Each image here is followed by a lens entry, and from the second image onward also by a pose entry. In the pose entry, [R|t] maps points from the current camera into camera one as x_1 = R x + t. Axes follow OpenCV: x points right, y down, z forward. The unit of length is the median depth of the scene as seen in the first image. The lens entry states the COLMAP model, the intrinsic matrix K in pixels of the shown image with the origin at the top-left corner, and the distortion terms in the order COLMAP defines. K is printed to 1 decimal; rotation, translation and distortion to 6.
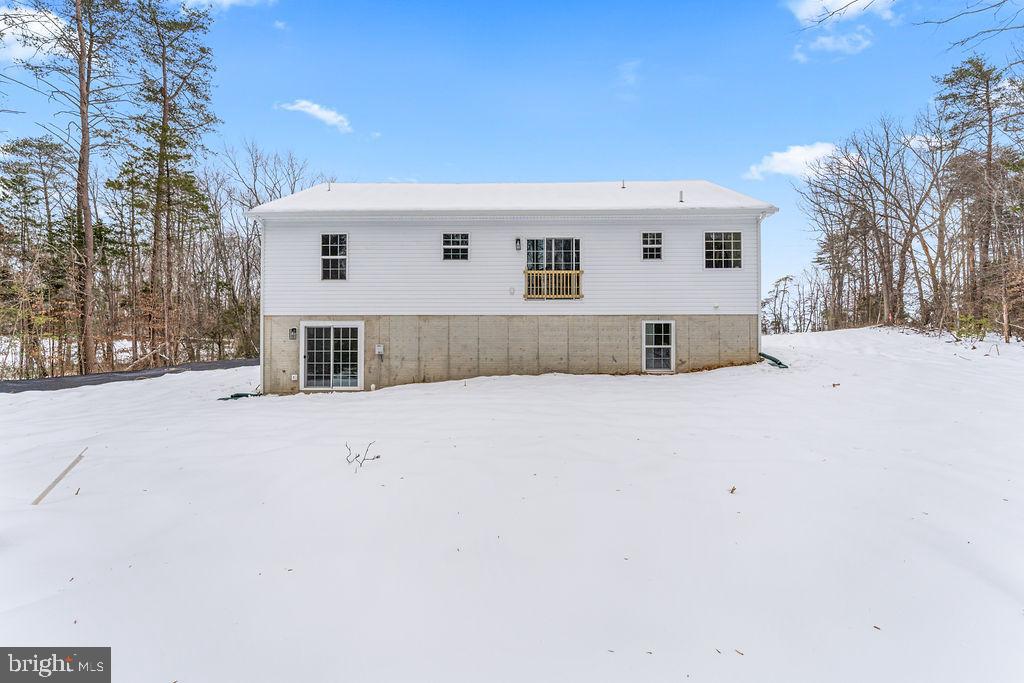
lens RADIAL K [[420.3, 0, 512.0], [0, 420.3, 341.5], [0, 0, 1]] dist [0.000930, 0.000188]
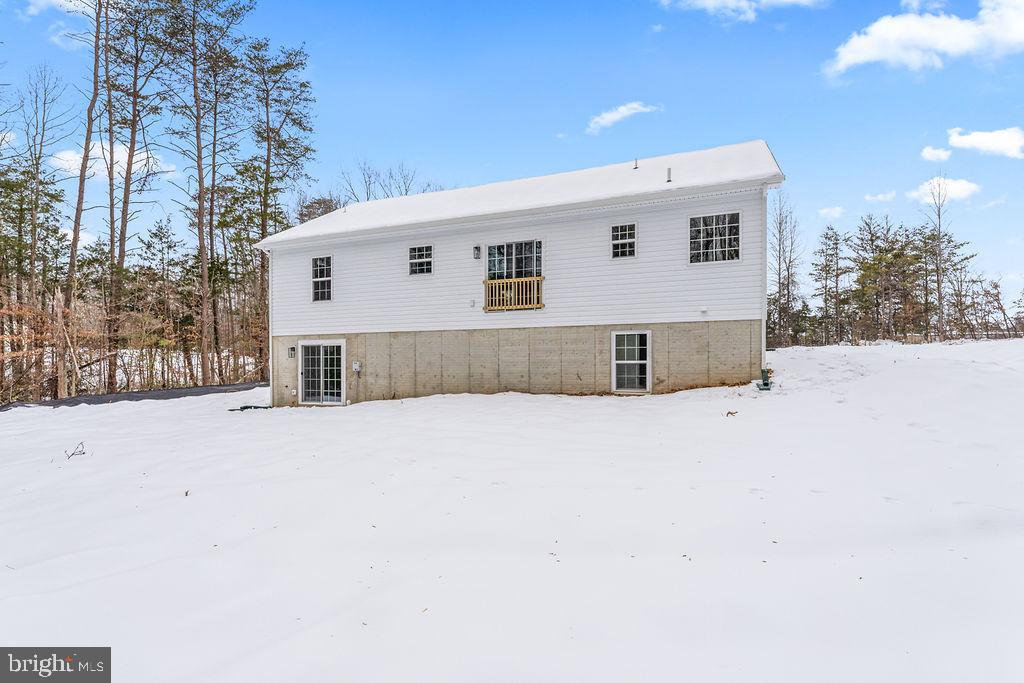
lens RADIAL K [[496.2, 0, 511.7], [0, 496.2, 364.7], [0, 0, 1]] dist [0.000909, 0.000089]
pose [[0.934472, -0.003653, -0.356017, 0.470472], [0.010479, 0.999796, 0.017245, -0.002315], [0.355882, -0.019845, 0.934320, 0.000886]]
